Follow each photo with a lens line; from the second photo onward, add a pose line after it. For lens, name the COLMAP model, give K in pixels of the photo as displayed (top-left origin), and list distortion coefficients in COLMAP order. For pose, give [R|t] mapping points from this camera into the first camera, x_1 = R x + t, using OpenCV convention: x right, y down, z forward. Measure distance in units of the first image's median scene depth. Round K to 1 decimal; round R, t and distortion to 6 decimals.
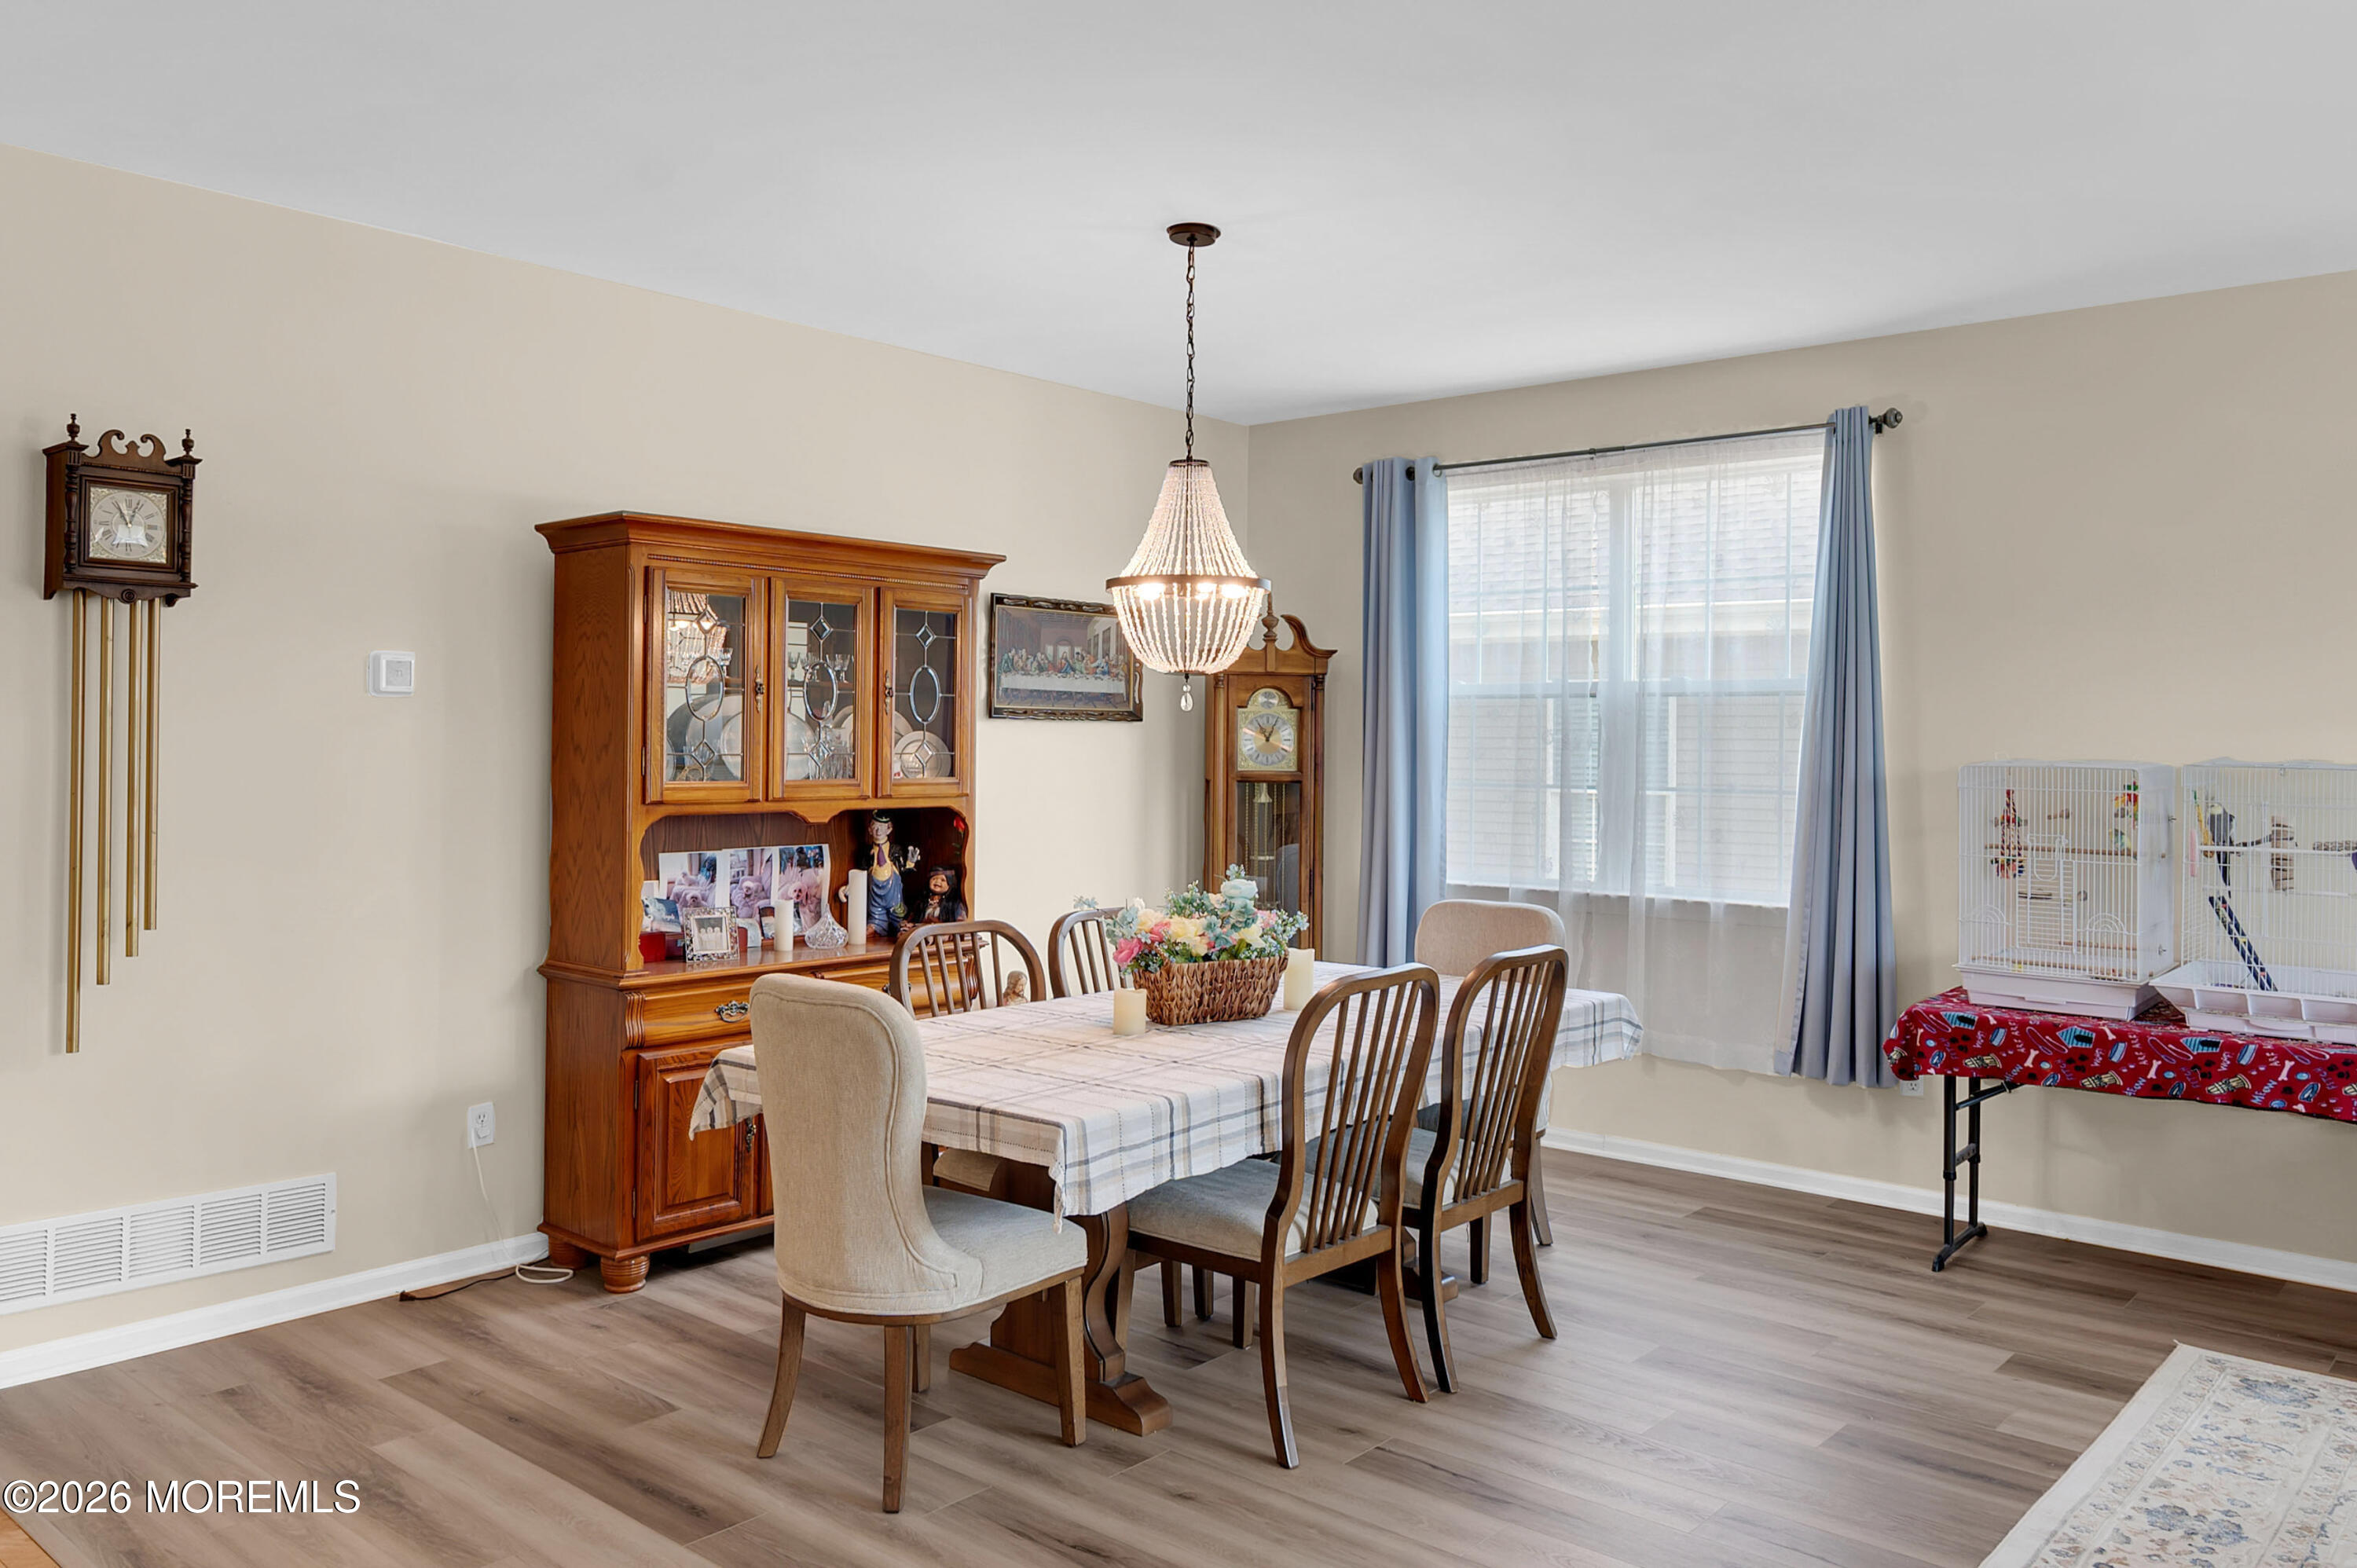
lens RADIAL K [[1744.9, 0, 1176.6], [0, 1744.9, 745.0], [0, 0, 1]] dist [0.006181, 0.001236]
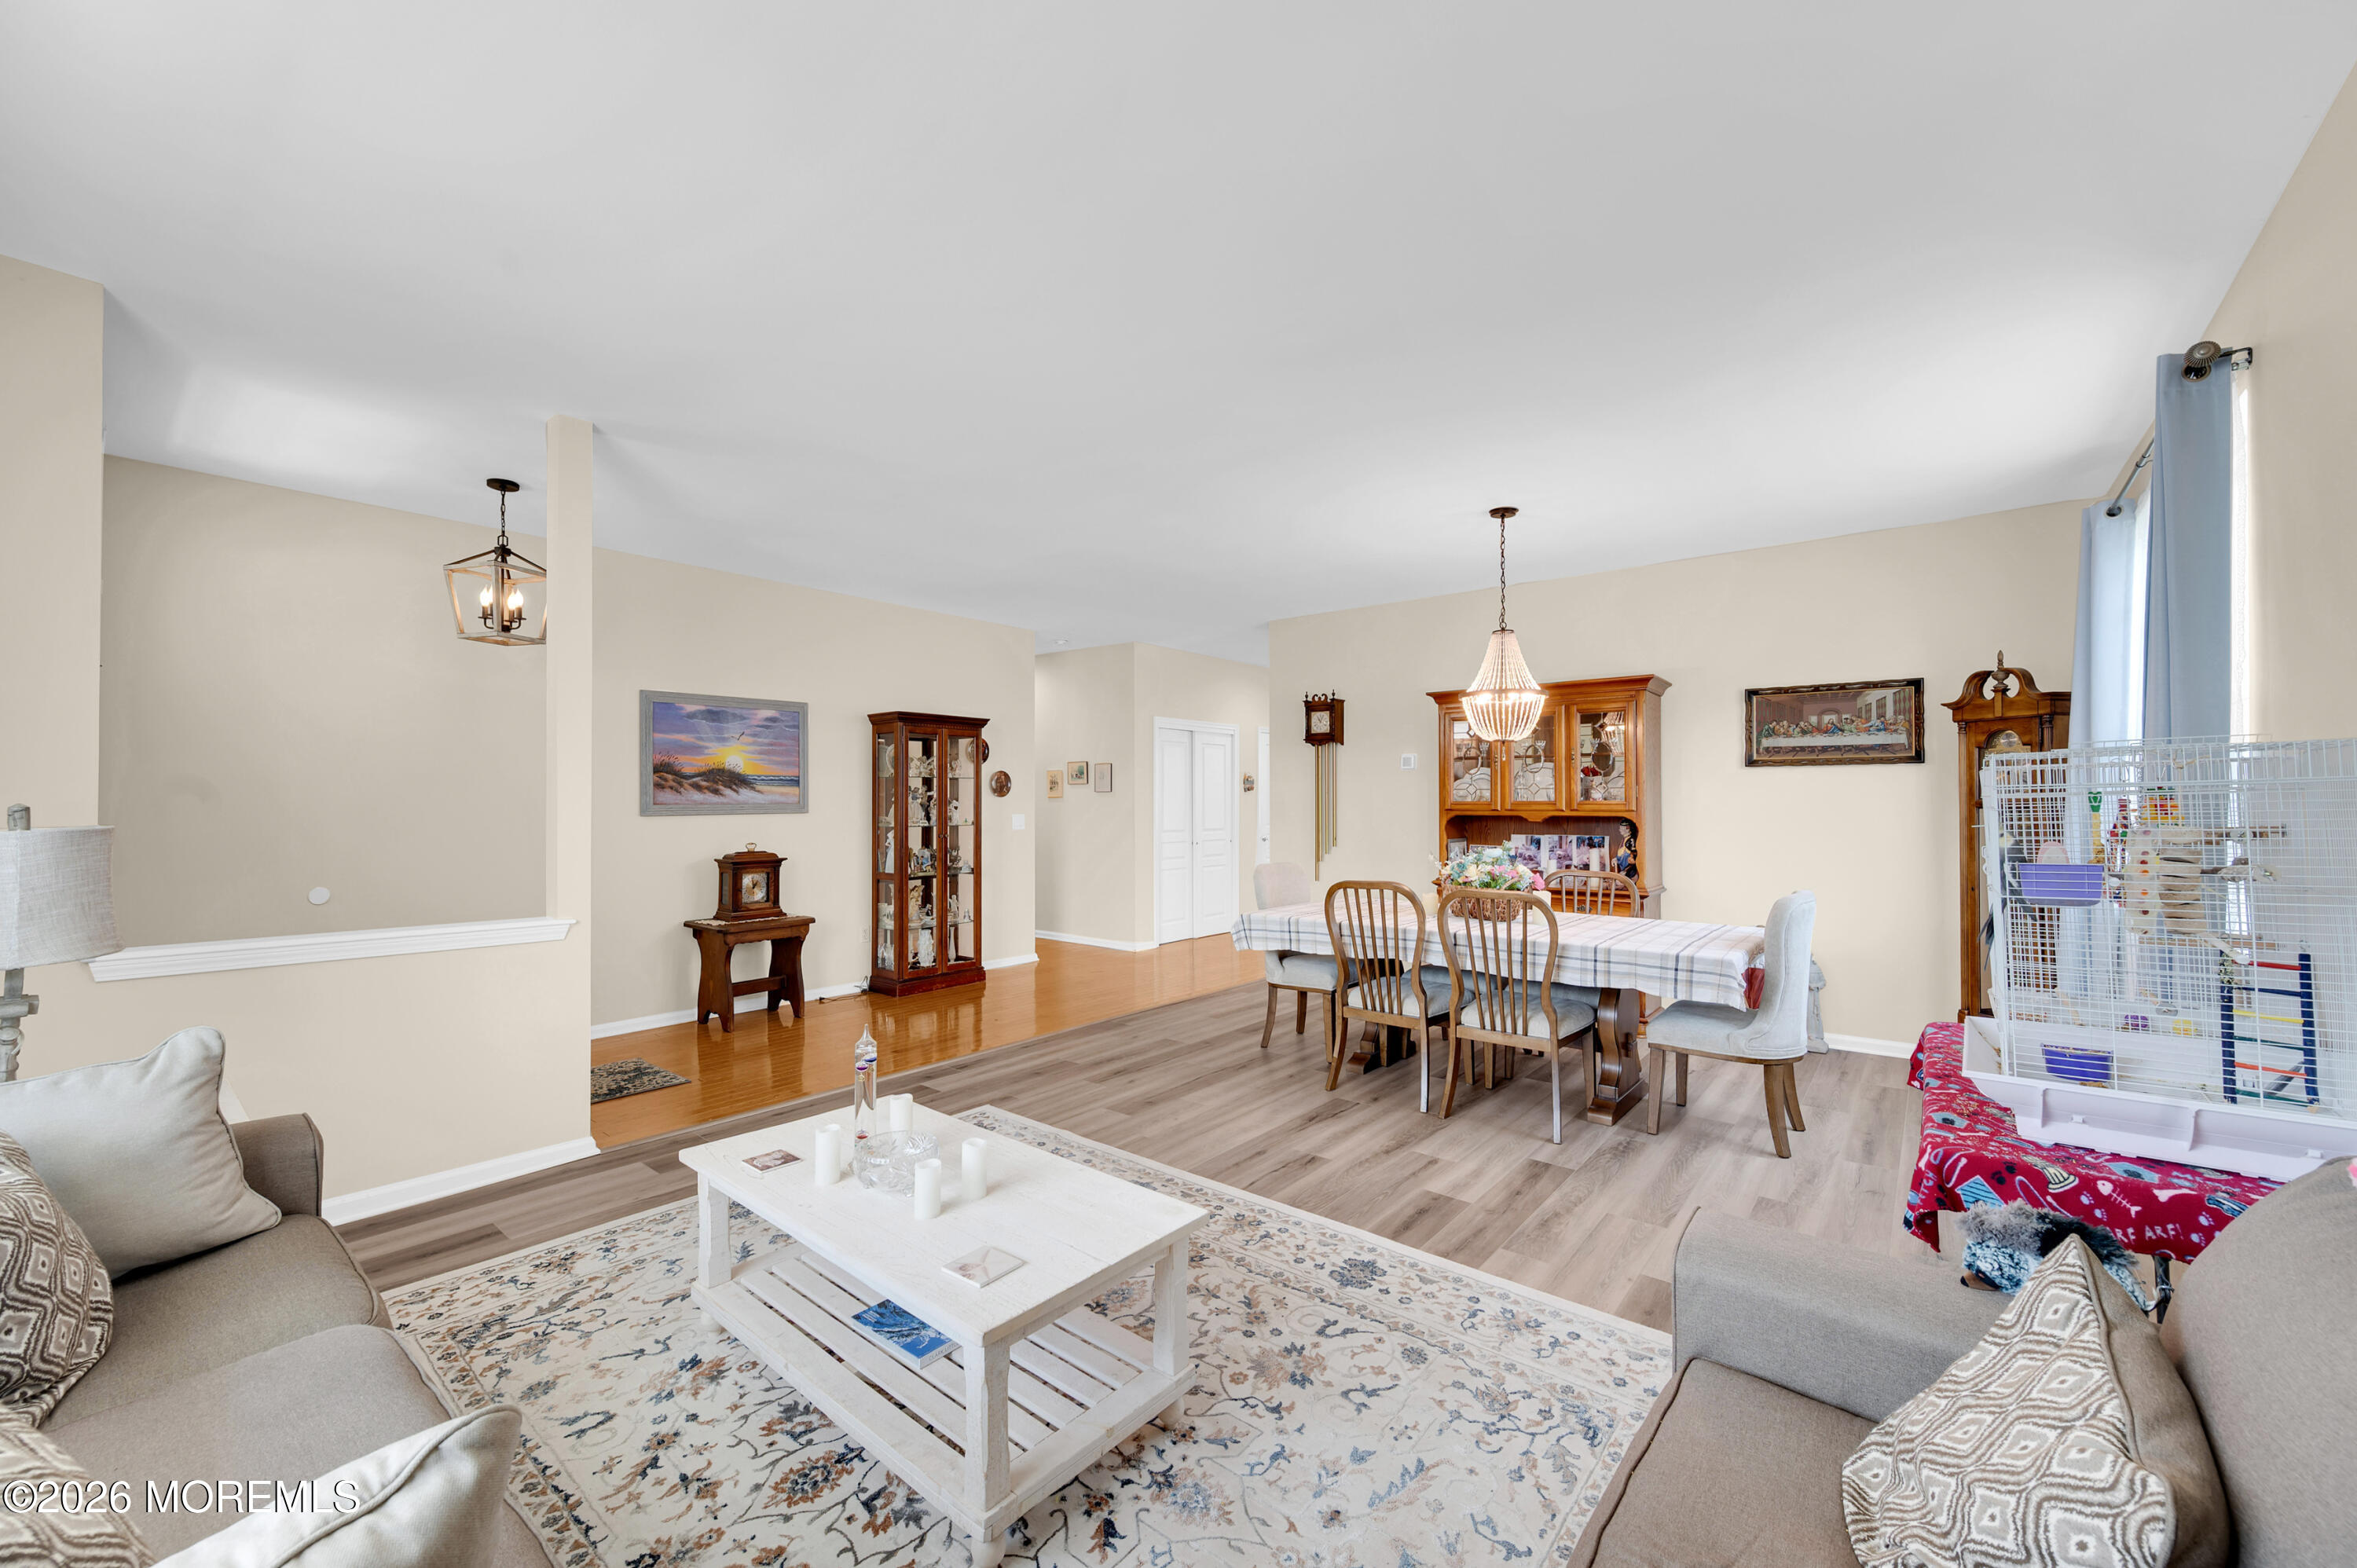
lens RADIAL K [[947.1, 0, 1174.7], [0, 947.1, 791.6], [0, 0, 1]] dist [-0.000451, -0.000485]
pose [[0.016939, -0.024032, -0.999568, 0.885780], [-0.005164, 0.999696, -0.024123, 0.037111], [0.999843, 0.005571, 0.016810, 0.525197]]
